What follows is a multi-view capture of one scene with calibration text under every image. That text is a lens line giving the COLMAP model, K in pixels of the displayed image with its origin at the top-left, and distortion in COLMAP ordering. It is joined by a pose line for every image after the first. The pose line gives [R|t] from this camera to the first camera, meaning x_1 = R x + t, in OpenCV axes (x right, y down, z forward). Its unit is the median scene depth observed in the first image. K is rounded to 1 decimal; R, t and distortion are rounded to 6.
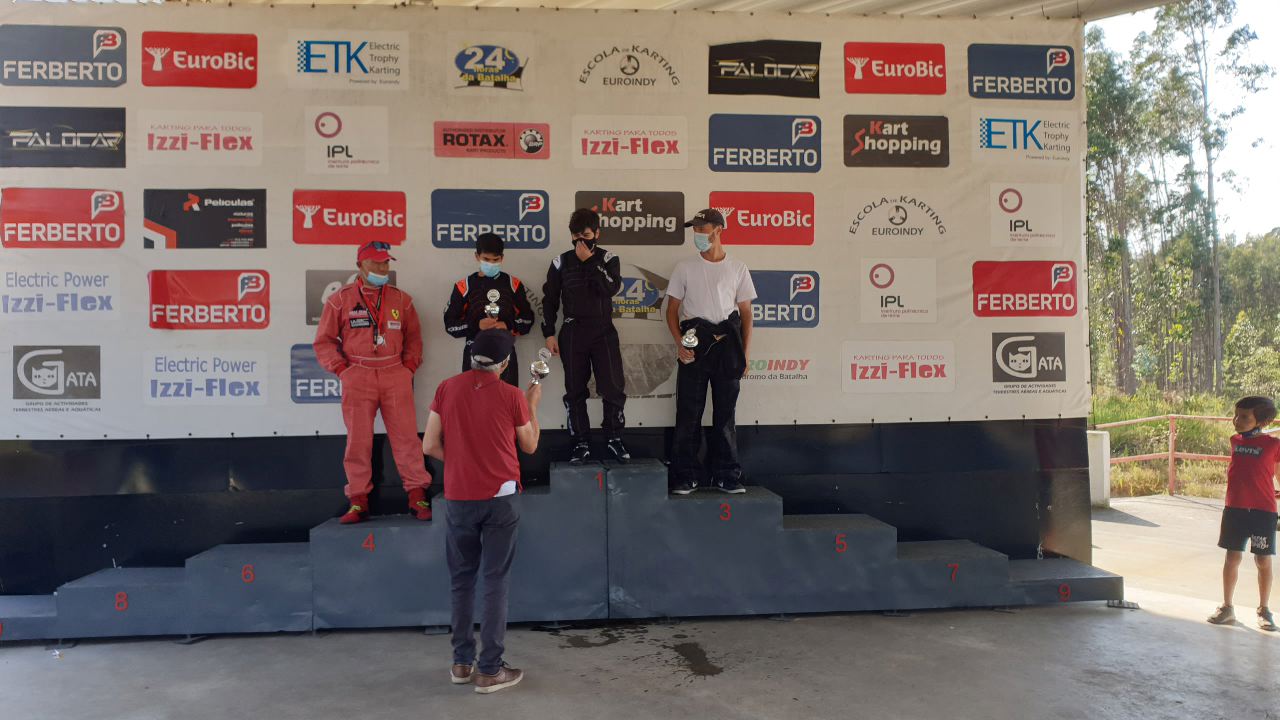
lens RADIAL K [[1022.6, 0, 618.4], [0, 1022.6, 353.3], [0, 0, 1]] dist [-0.019329, 0.026743]
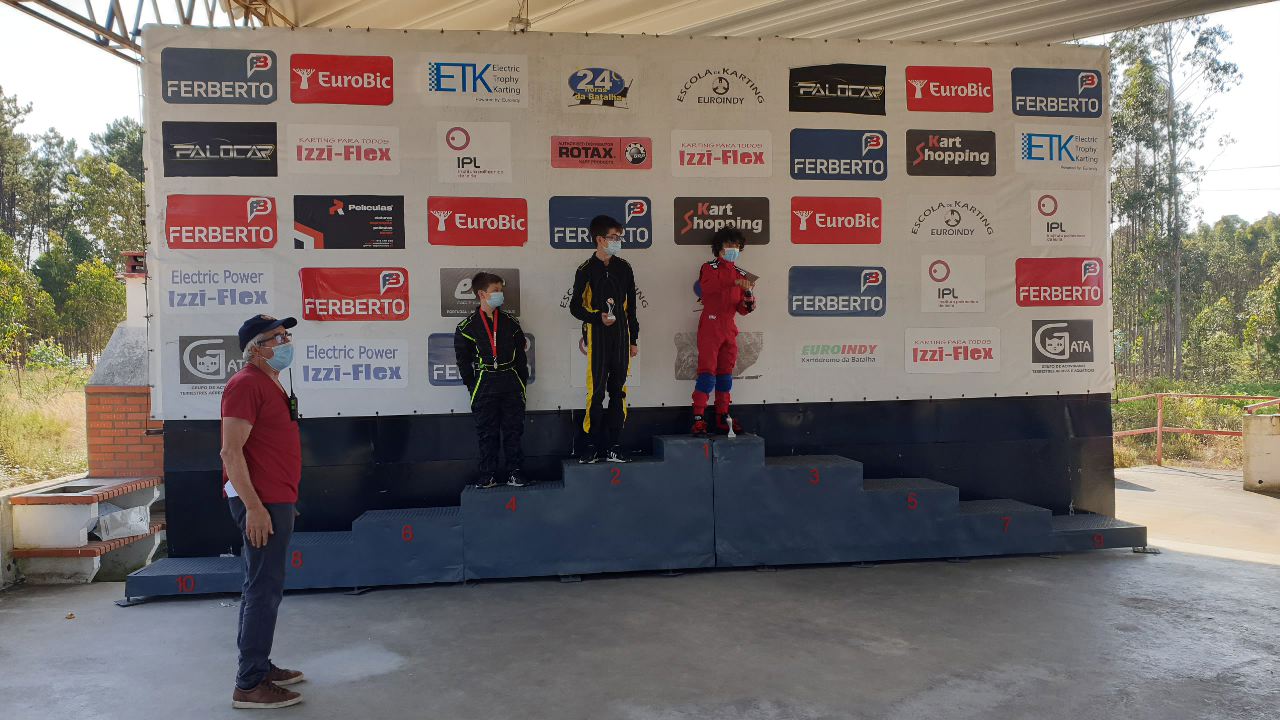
lens RADIAL K [[1022.6, 0, 636.3], [0, 1022.6, 370.5], [0, 0, 1]] dist [-0.019329, 0.026743]
pose [[0.998929, -0.007496, 0.045652, -0.139850], [0.006273, 0.999619, 0.026867, 0.002907], [-0.045836, -0.026552, 0.998596, -0.138423]]
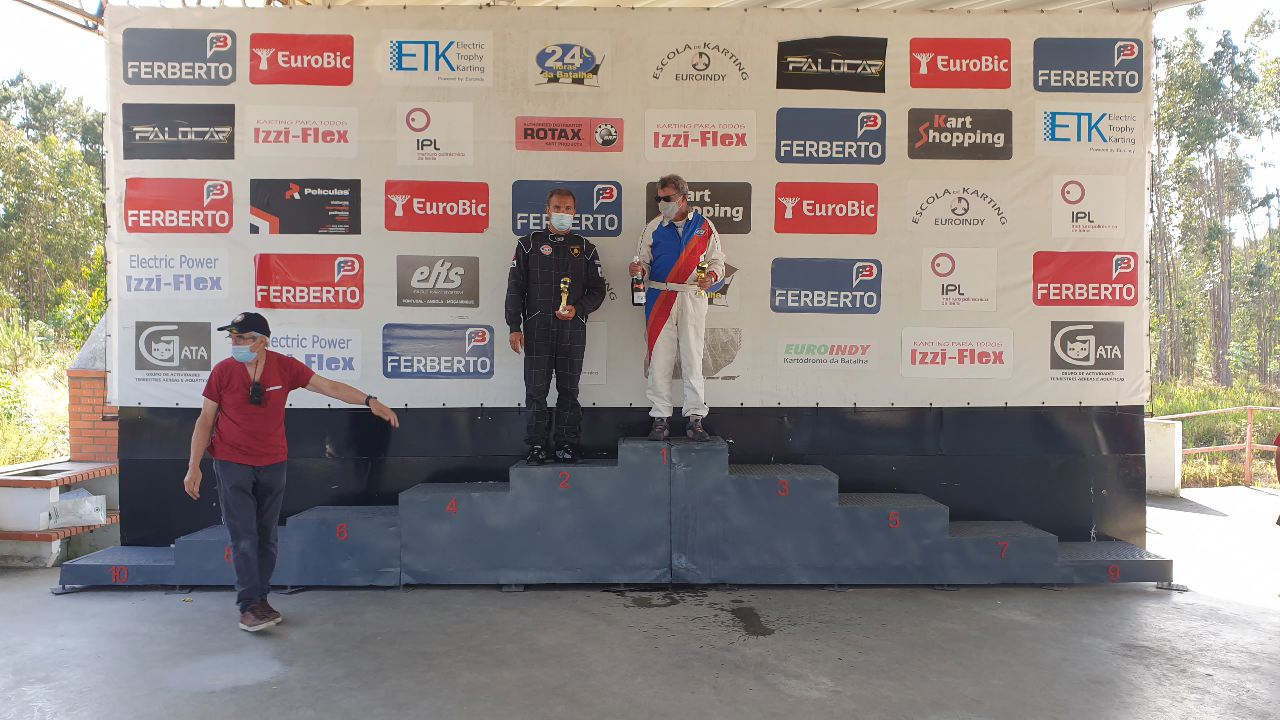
lens RADIAL K [[1022.6, 0, 625.5], [0, 1022.6, 366.6], [0, 0, 1]] dist [-0.019329, 0.026743]
pose [[0.997131, 0.015875, -0.074018, 0.016574], [-0.013946, 0.999552, 0.026499, 0.004241], [0.074405, -0.025391, 0.996905, -0.059281]]
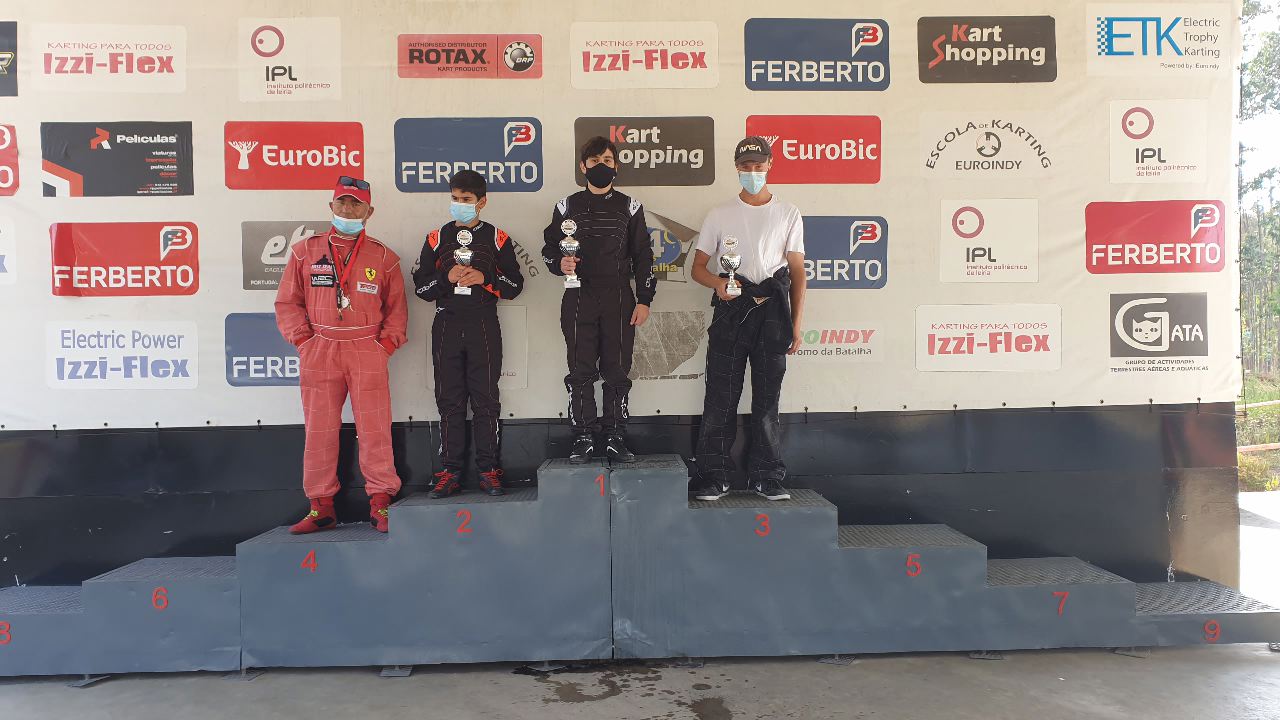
lens RADIAL K [[1022.6, 0, 624.7], [0, 1022.6, 374.0], [0, 0, 1]] dist [-0.019329, 0.026743]
pose [[0.998200, -0.003401, -0.059873, 0.043361], [0.005480, 0.999387, 0.034589, 0.012422], [0.059718, -0.034855, 0.997607, 0.207332]]
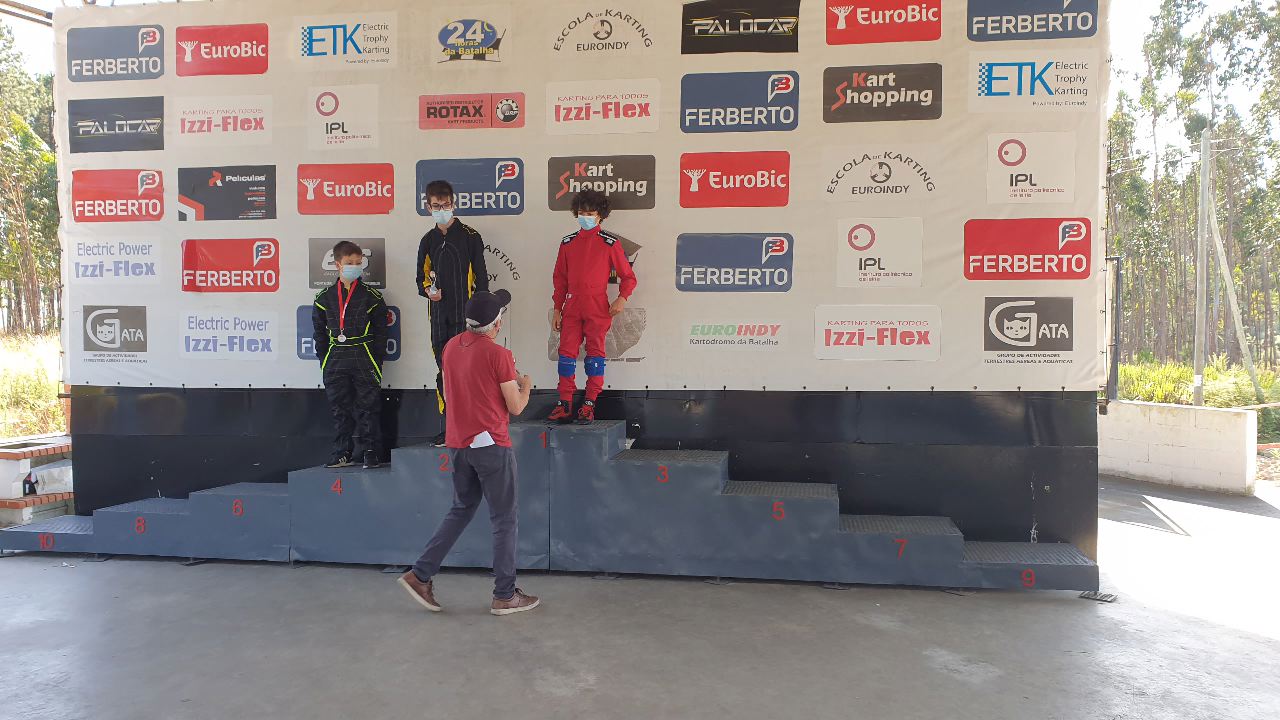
lens RADIAL K [[1022.6, 0, 622.0], [0, 1022.6, 370.5], [0, 0, 1]] dist [-0.019329, 0.026743]
pose [[0.967023, 0.020730, -0.253843, 0.297266], [-0.009033, 0.998847, 0.047160, 0.005562], [0.254528, -0.043312, 0.966095, 0.020376]]
